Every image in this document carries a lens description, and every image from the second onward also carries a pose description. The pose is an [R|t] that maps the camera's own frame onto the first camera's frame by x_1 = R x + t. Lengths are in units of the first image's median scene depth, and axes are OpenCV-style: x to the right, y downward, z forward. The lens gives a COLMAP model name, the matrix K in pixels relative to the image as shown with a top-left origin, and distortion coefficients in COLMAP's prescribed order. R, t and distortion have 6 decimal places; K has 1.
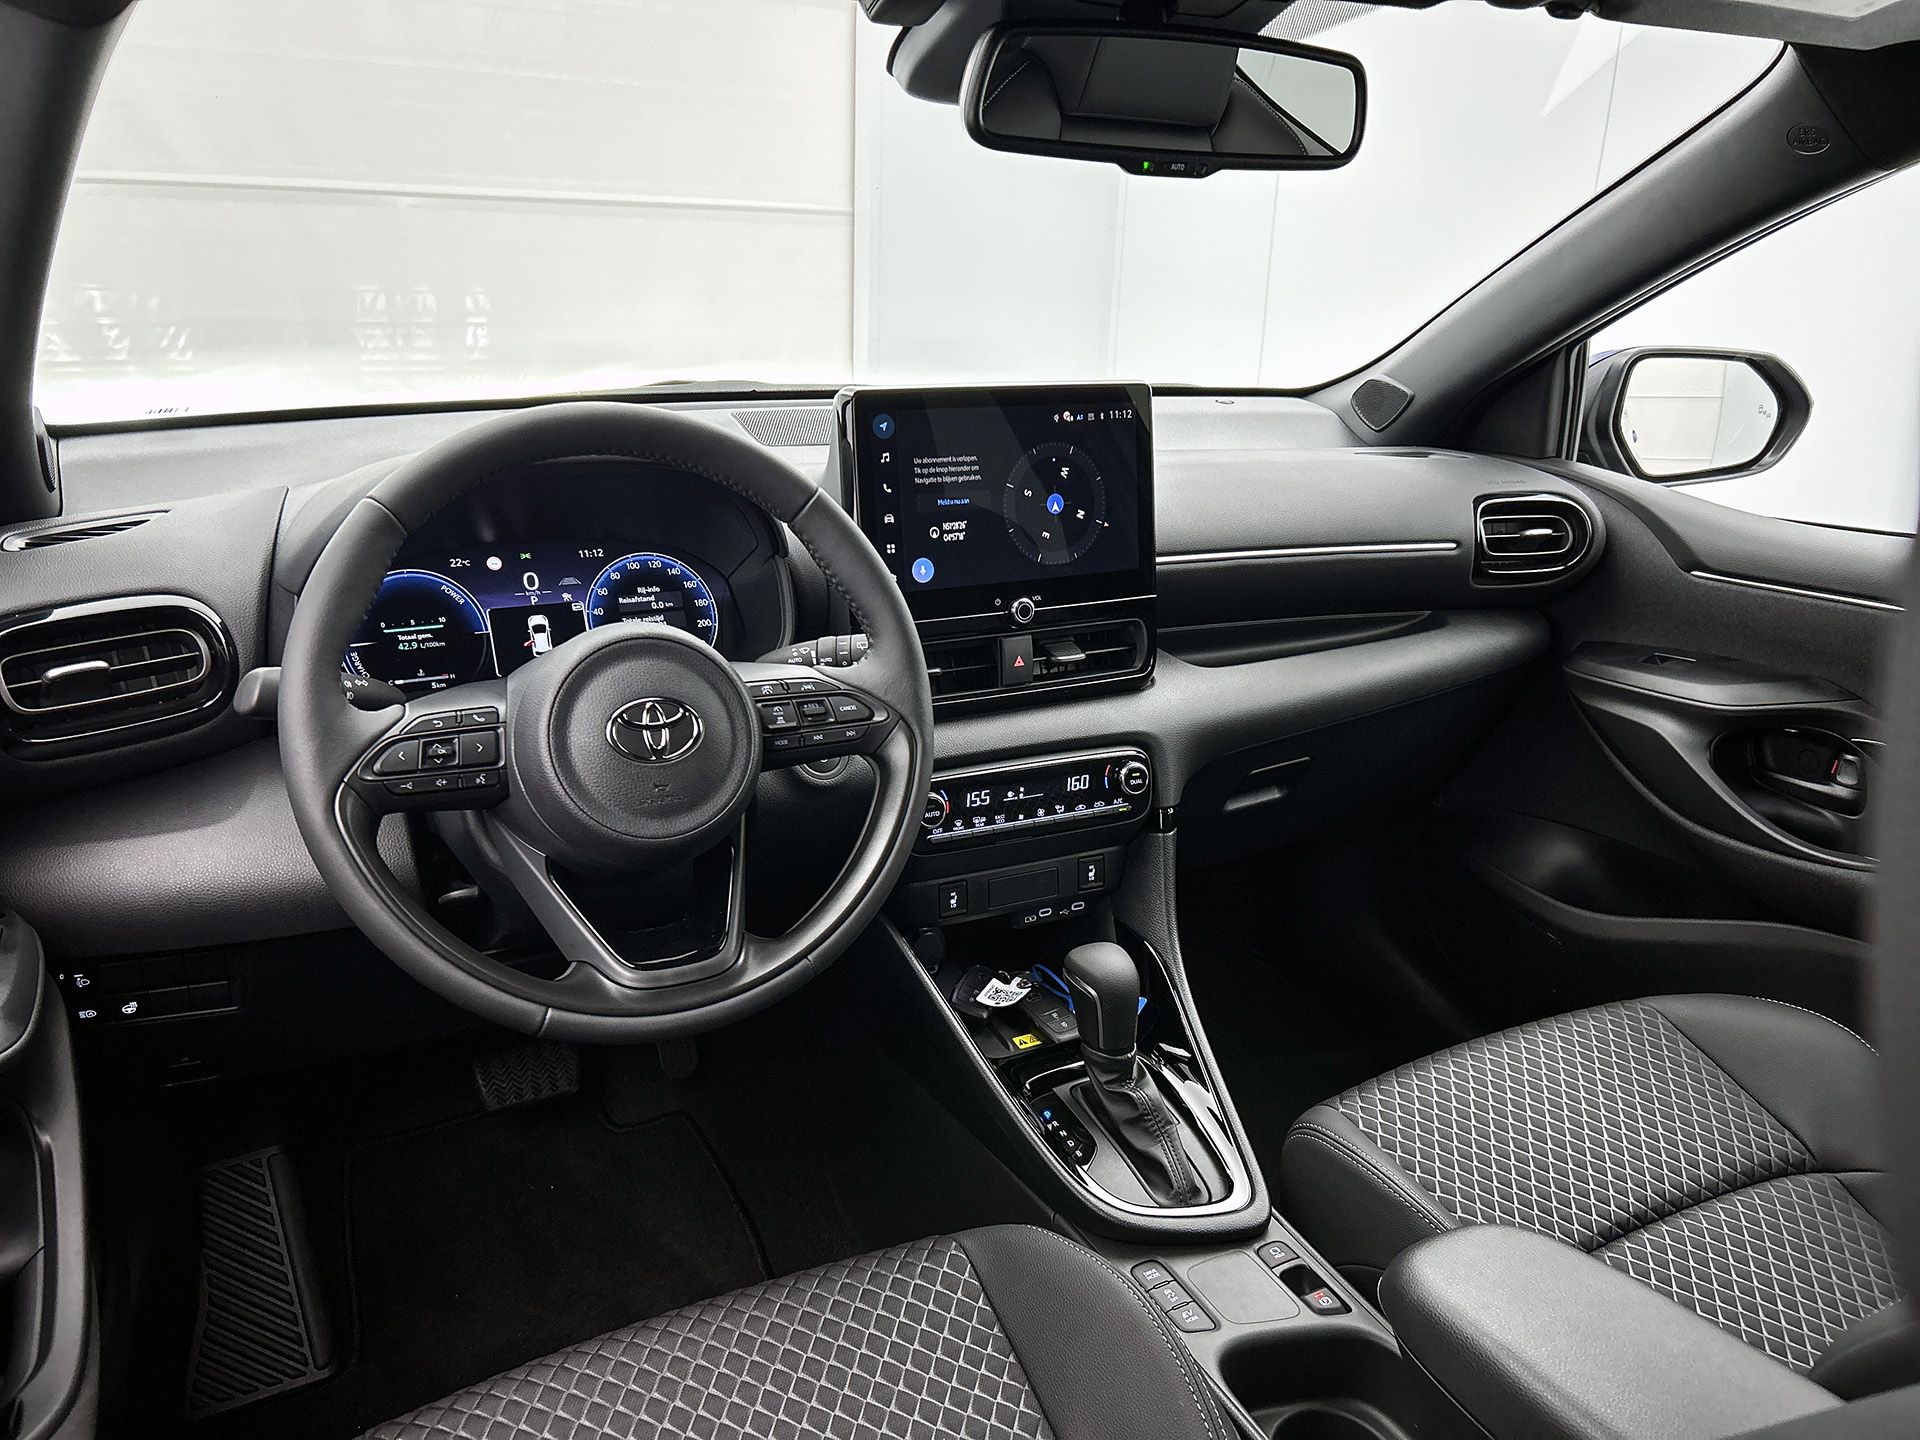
lens RADIAL K [[1442.7, 0, 987.4], [0, 1442.7, 725.5], [0, 0, 1]] dist [0.063698, -0.091133]
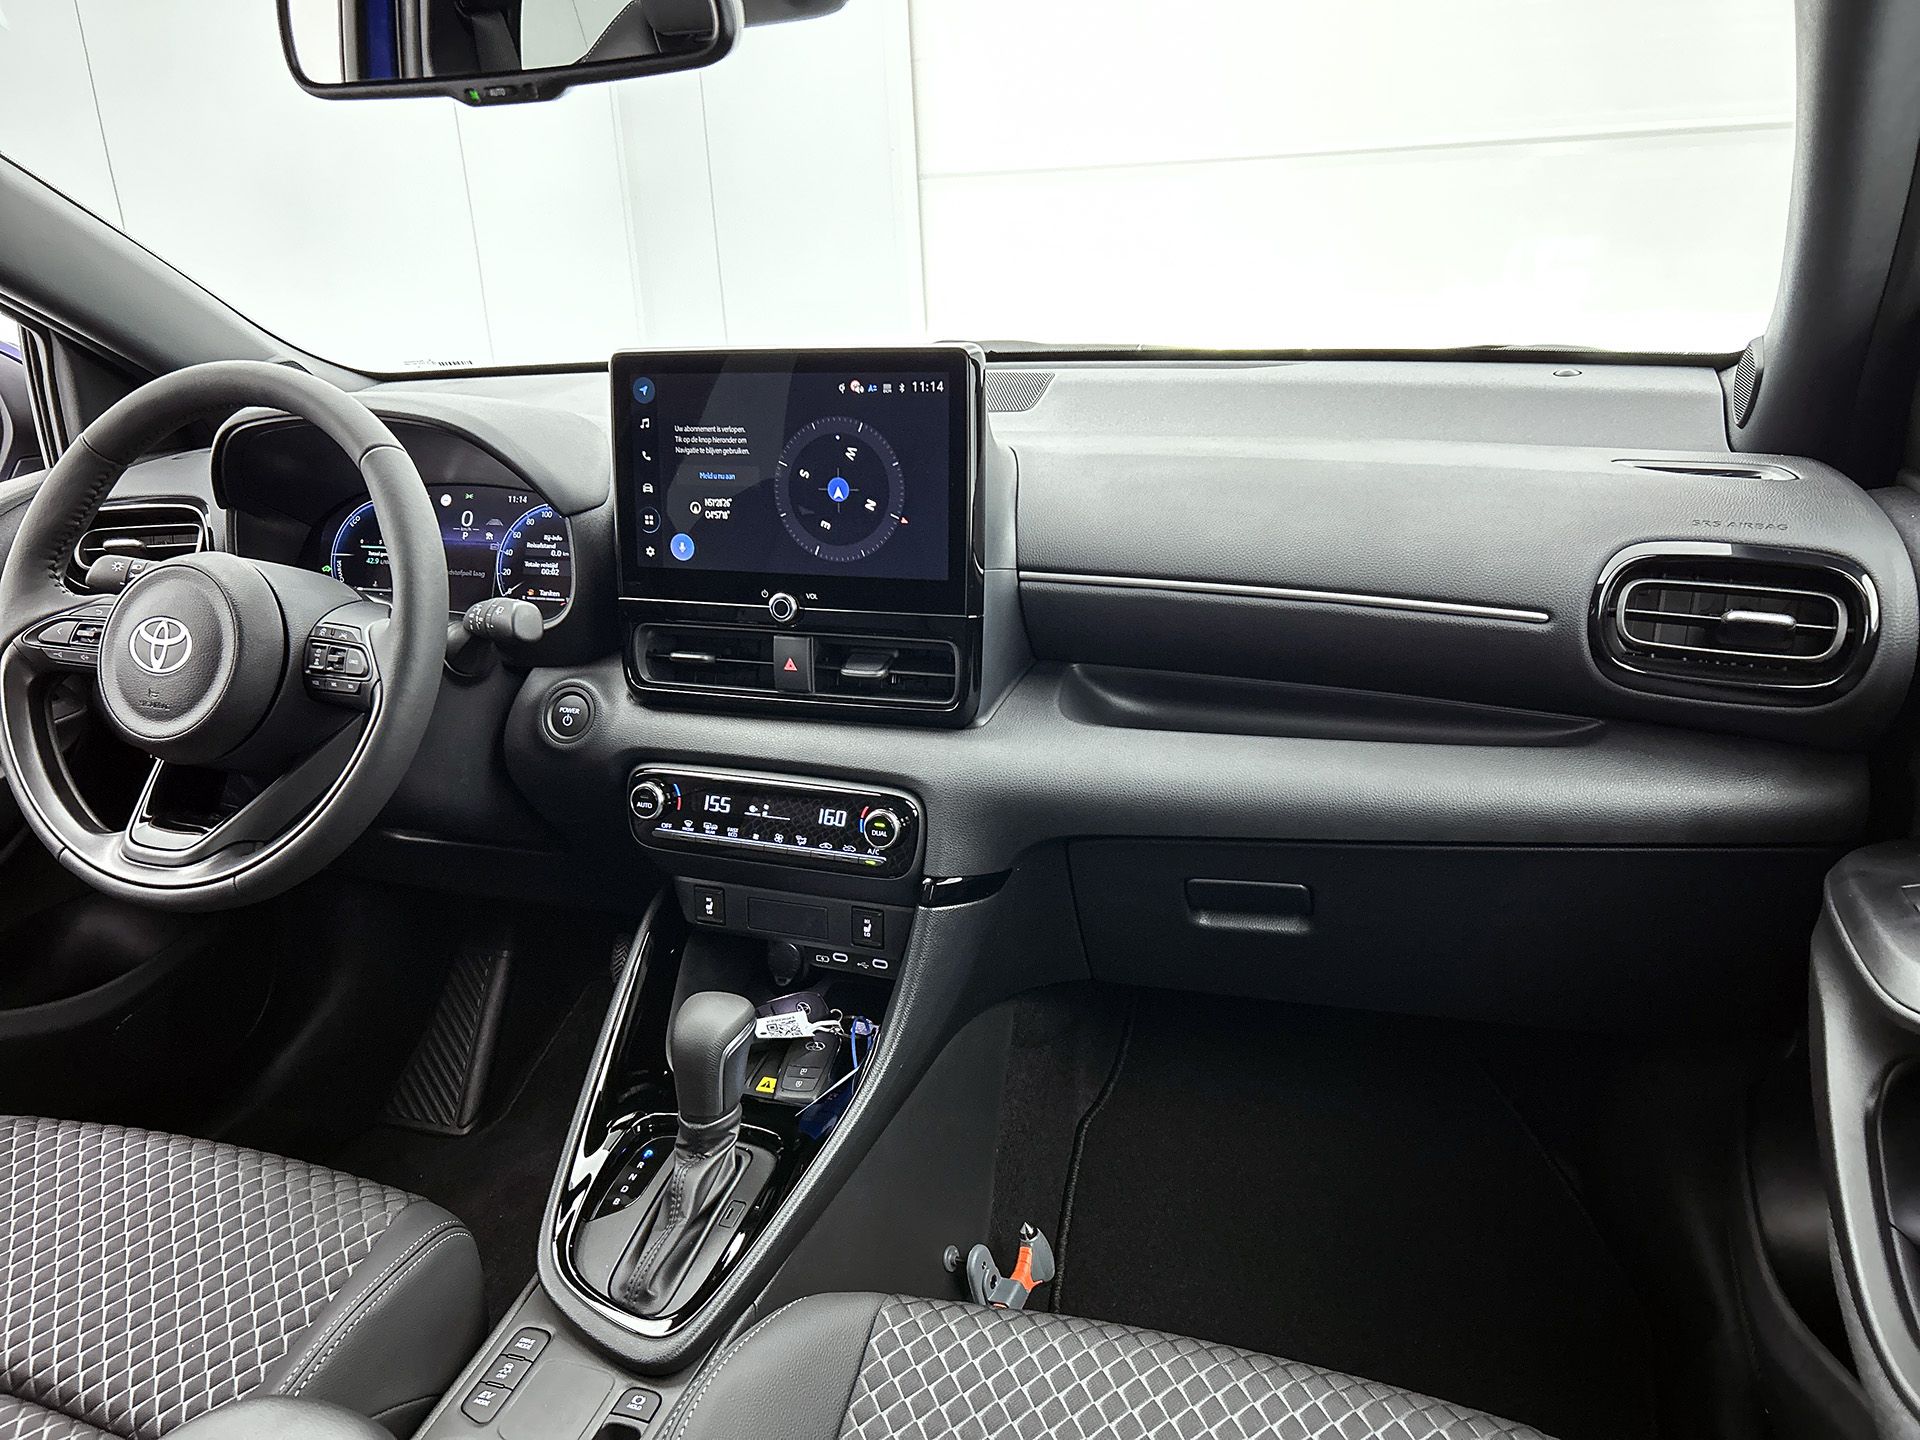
lens RADIAL K [[1442.7, 0, 976.9], [0, 1442.7, 738.2], [0, 0, 1]] dist [0.063698, -0.091133]
pose [[0.656906, 0.203288, -0.726050, 0.781392], [-0.177477, 0.977599, 0.113144, -0.126508], [0.732786, 0.054532, 0.678270, 0.512806]]
